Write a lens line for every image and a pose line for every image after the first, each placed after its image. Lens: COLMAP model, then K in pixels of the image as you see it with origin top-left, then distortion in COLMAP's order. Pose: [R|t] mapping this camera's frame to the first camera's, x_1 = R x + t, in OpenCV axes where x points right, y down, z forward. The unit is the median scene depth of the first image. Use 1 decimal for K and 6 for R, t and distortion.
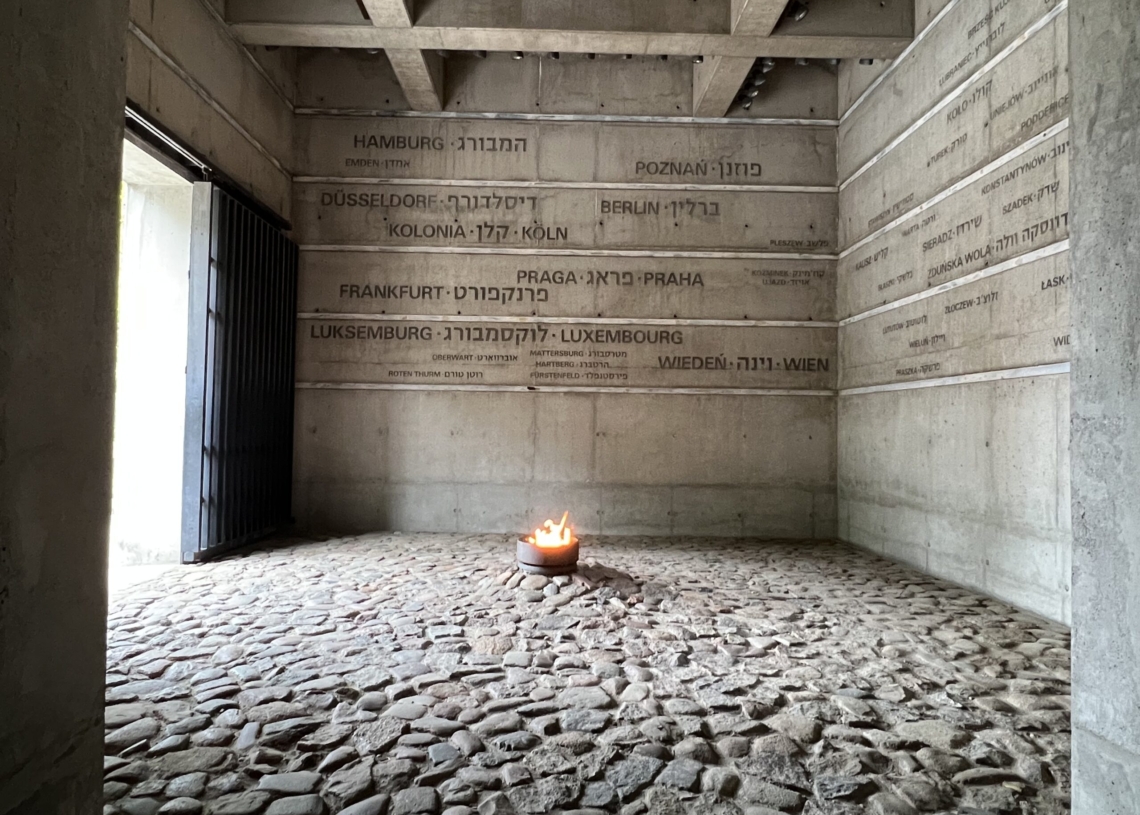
lens RADIAL K [[674.0, 0, 572.2], [0, 674.0, 410.6], [0, 0, 1]] dist [-0.033472, -0.000161]
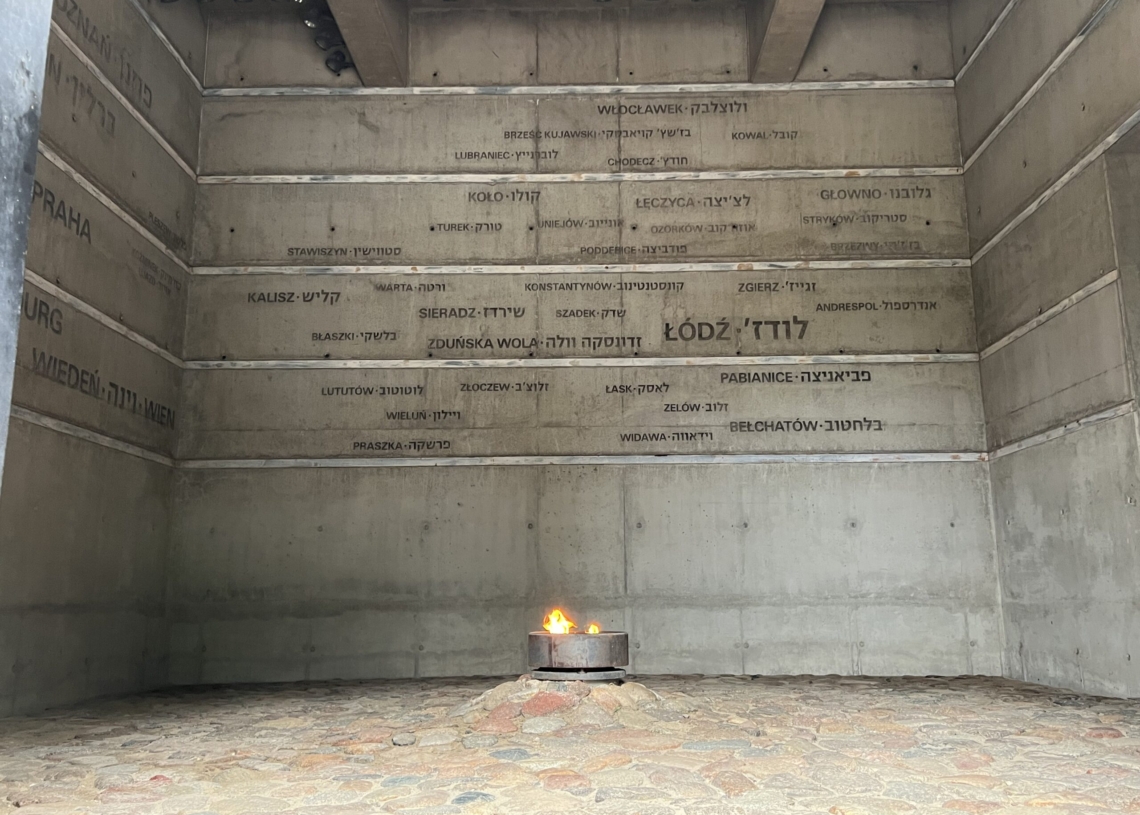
lens RADIAL K [[978.8, 0, 571.1], [0, 978.8, 399.3], [0, 0, 1]] dist [0.083033, -0.004789]
pose [[0.049113, 0.189180, 0.980713, -0.893996], [-0.016371, 0.981919, -0.188593, 0.142455], [-0.998659, -0.006793, 0.051322, 0.860598]]
